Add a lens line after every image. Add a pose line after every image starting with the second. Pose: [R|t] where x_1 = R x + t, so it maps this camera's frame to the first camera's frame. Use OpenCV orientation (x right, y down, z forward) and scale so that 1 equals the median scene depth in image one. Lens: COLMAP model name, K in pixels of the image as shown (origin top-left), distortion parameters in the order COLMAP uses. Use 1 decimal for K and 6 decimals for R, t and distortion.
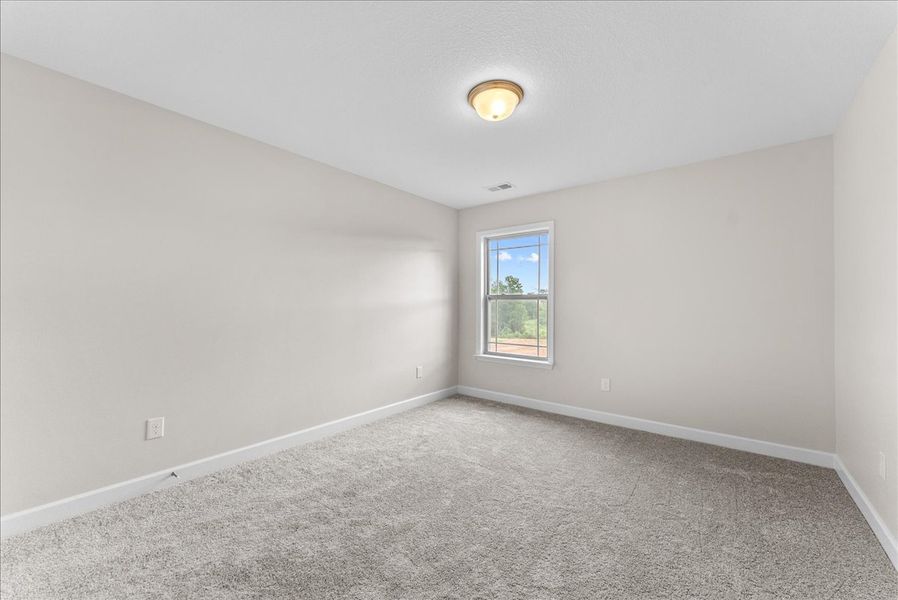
lens RADIAL K [[405.1, 0, 446.8], [0, 405.1, 300.0], [0, 0, 1]] dist [-0.003623, -0.000980]
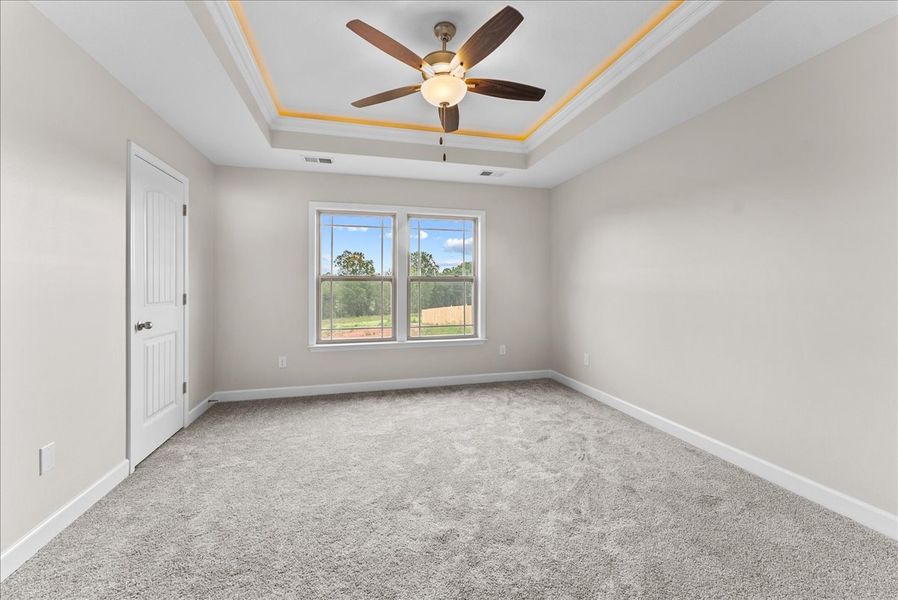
lens RADIAL K [[357.9, 0, 450.0], [0, 357.9, 297.0], [0, 0, 1]] dist [-0.000289, 0.000509]
pose [[0.558678, -0.037680, 0.828528, -0.408806], [-0.000136, 0.998963, 0.045523, -0.002816], [-0.829385, -0.025545, 0.558094, 0.356366]]
